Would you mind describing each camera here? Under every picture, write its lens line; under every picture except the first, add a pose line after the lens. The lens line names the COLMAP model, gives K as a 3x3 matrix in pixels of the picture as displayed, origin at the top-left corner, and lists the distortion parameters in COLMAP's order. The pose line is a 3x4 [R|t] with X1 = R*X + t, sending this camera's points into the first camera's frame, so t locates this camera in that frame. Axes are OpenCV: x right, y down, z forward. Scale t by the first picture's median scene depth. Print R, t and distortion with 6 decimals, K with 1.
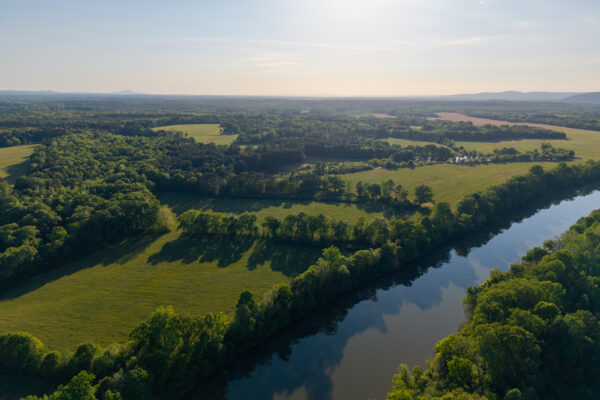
lens RADIAL K [[396.4, 0, 300.0], [0, 396.4, 200.0], [0, 0, 1]] dist [0.066740, -0.092486]
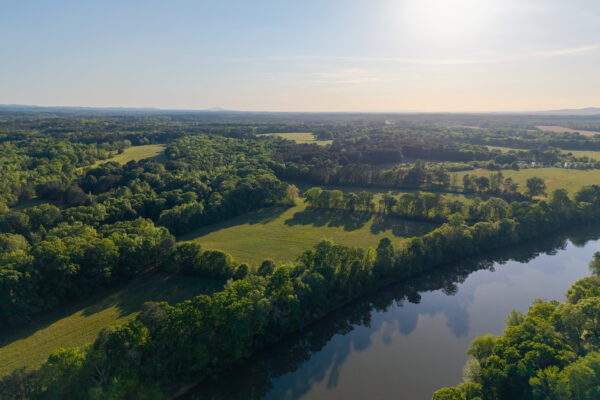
lens RADIAL K [[397.6, 0, 298.9], [0, 397.6, 197.9], [0, 0, 1]] dist [0.050295, -0.057318]
pose [[0.980989, 0.041279, -0.189622, -0.099614], [-0.049914, 0.997912, -0.040991, 0.102618], [0.187534, 0.049677, 0.981001, -0.127019]]
